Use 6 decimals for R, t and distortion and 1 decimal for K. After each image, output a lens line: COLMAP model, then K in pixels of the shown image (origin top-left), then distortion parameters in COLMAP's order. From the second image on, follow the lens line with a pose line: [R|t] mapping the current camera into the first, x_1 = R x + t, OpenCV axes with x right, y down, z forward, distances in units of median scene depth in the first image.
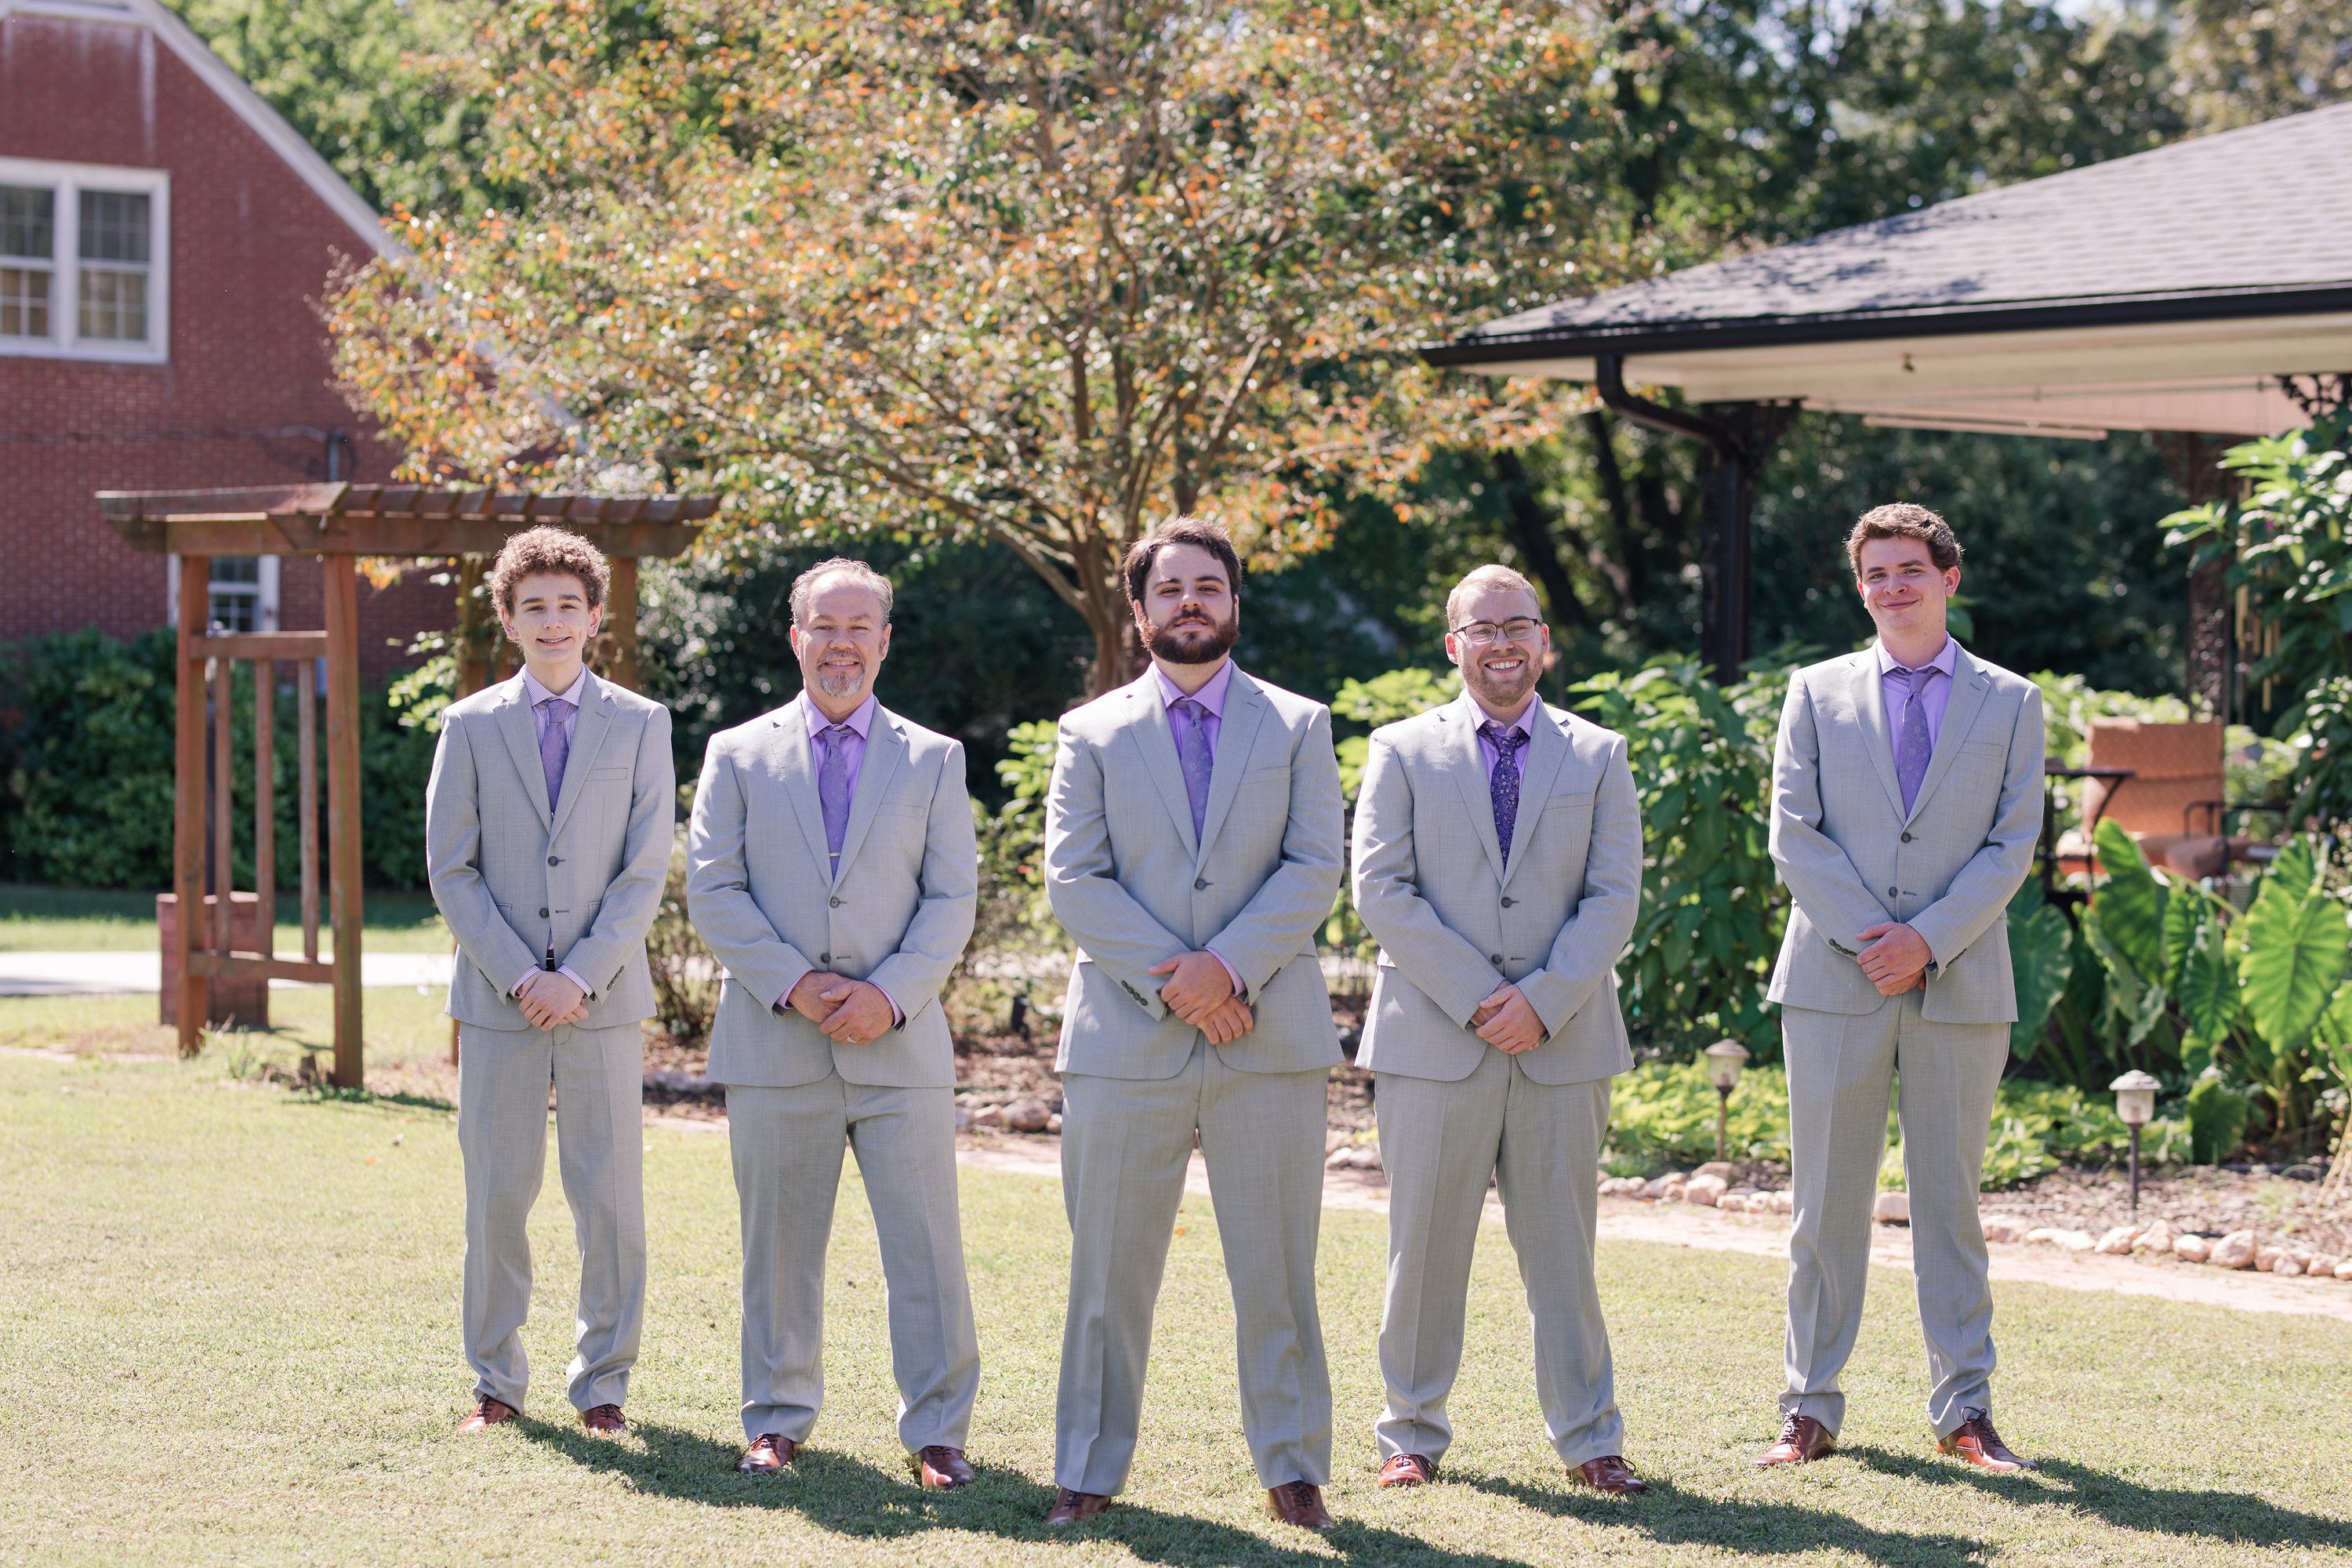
lens RADIAL K [[5755.1, 0, 1153.6], [0, 5755.1, 786.5], [0, 0, 1]] dist [0.412723, 0.000000]
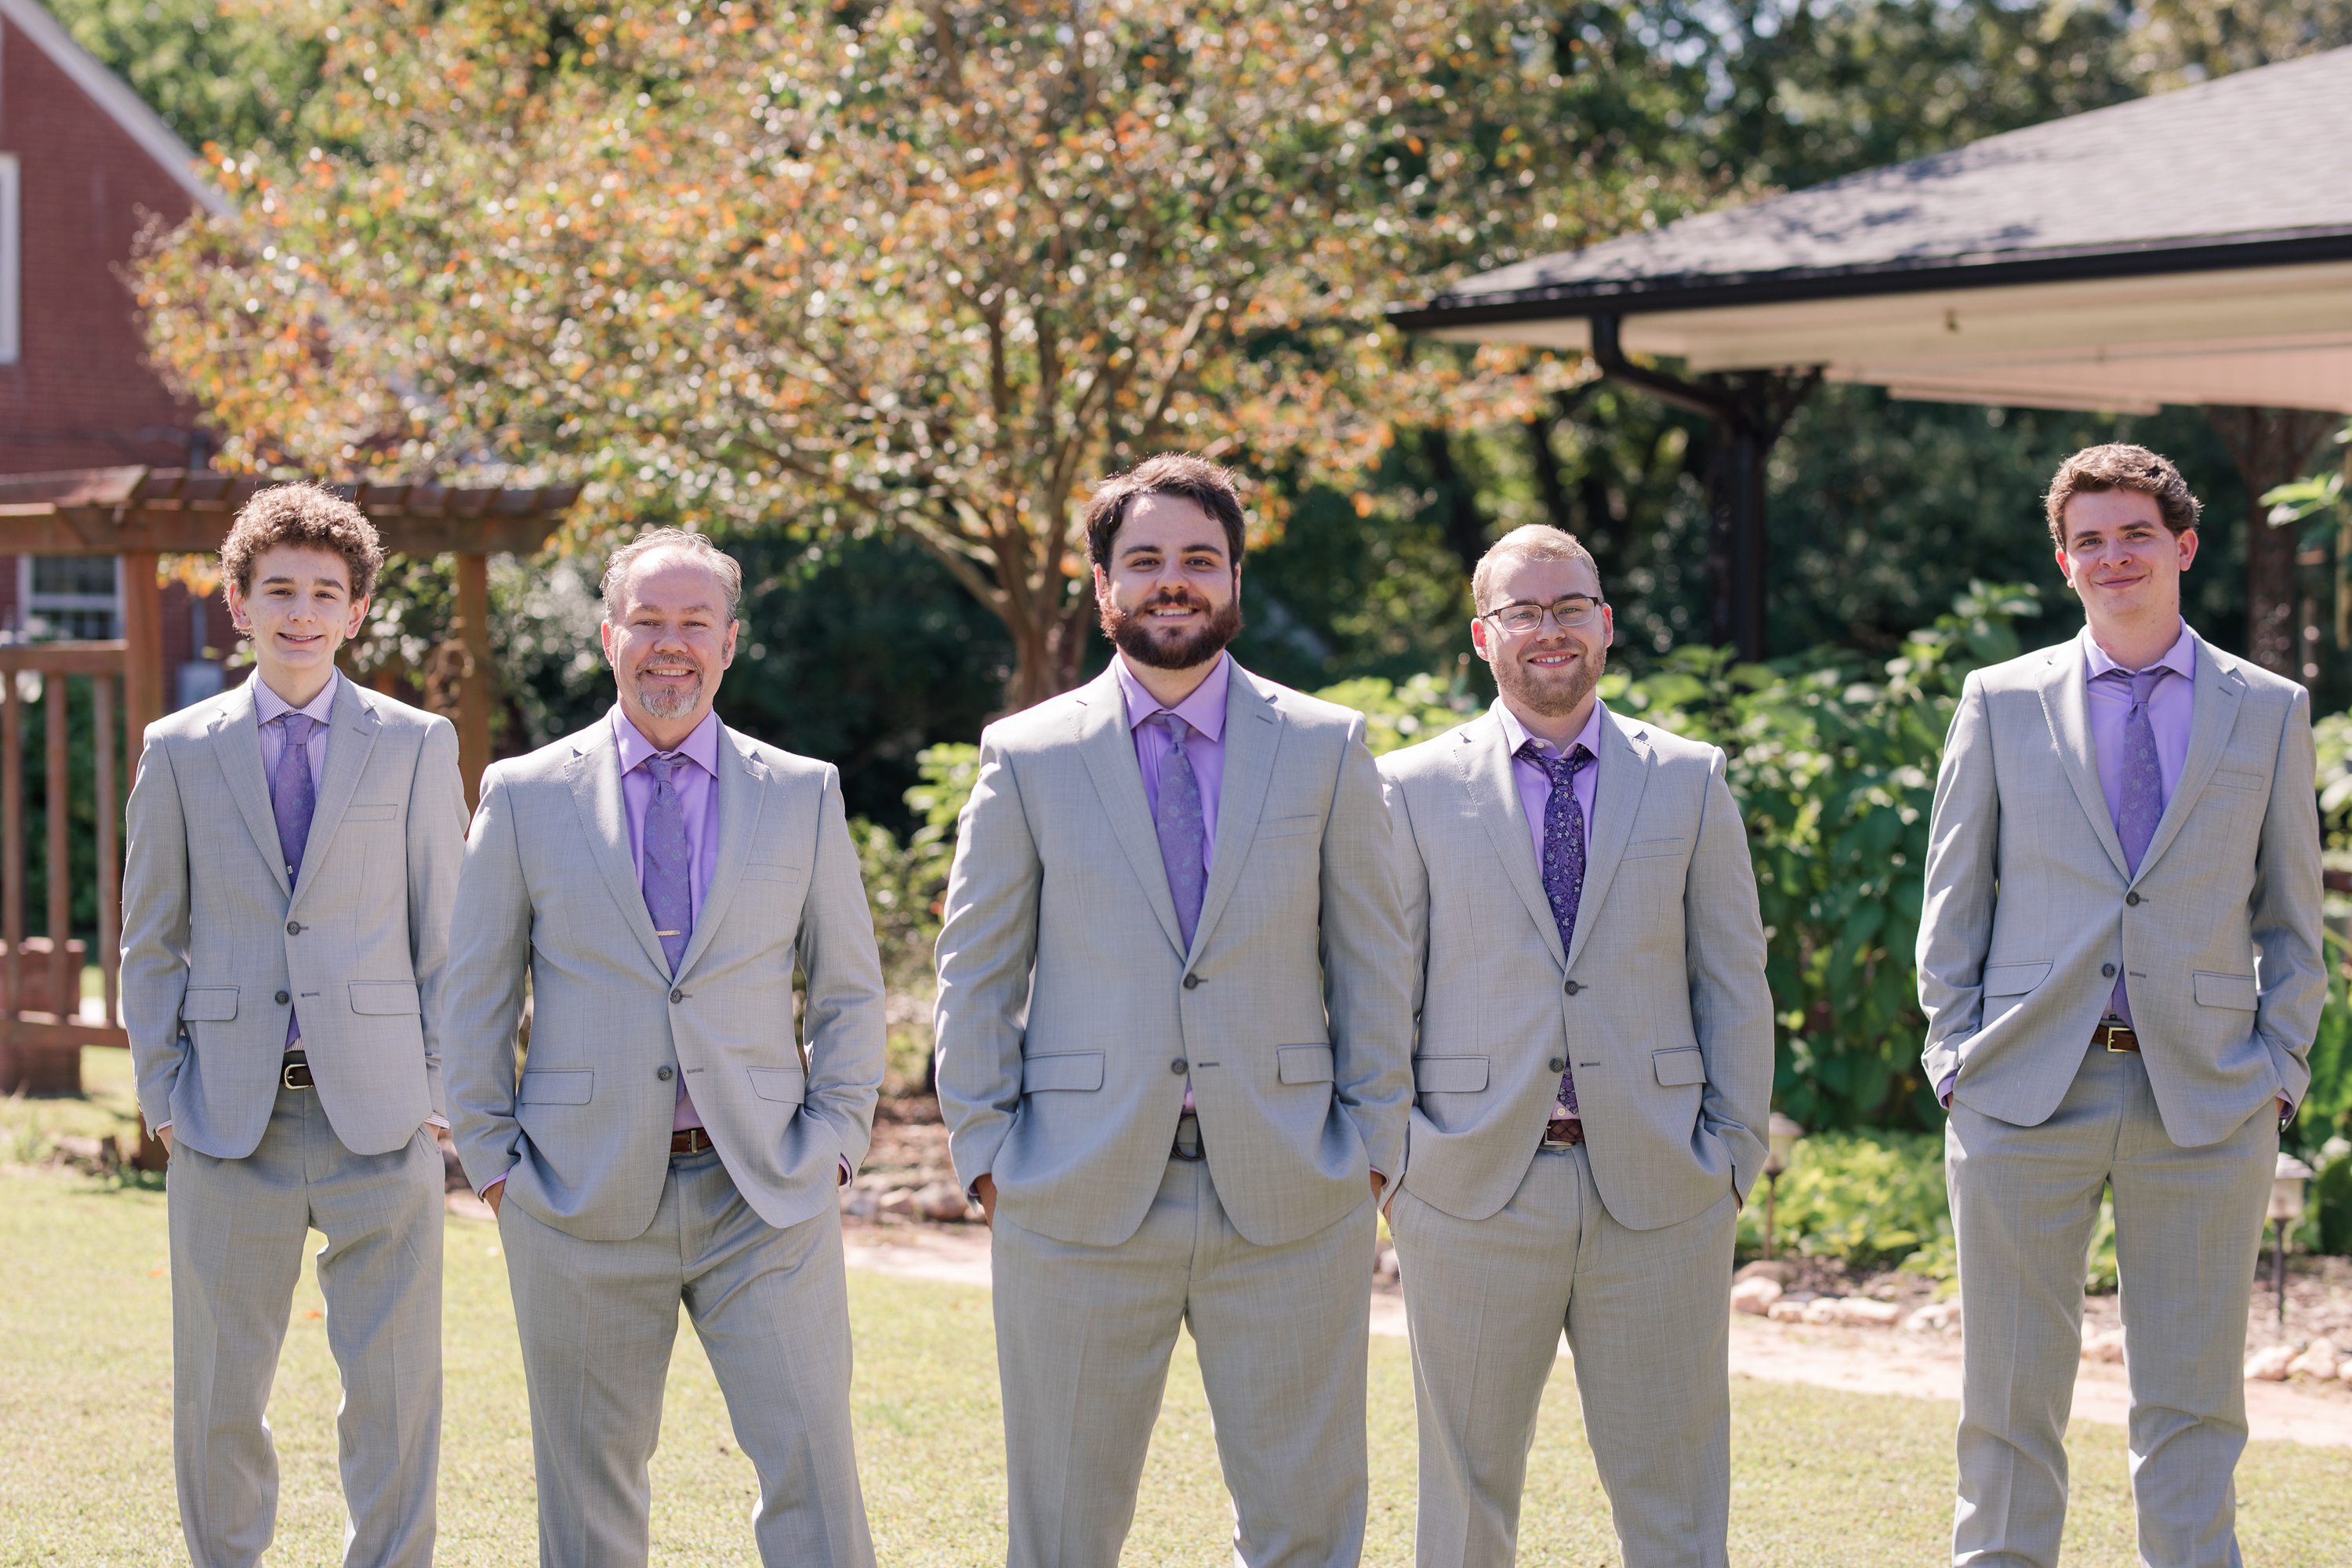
lens RADIAL K [[5755.1, 0, 1093.7], [0, 5755.1, 757.2], [0, 0, 1]] dist [0.412723, 0.000000]
pose [[0.999961, -0.007096, 0.005291, -0.003266], [0.007136, 0.999947, -0.007478, -0.002082], [-0.005237, 0.007515, 0.999958, 0.126298]]
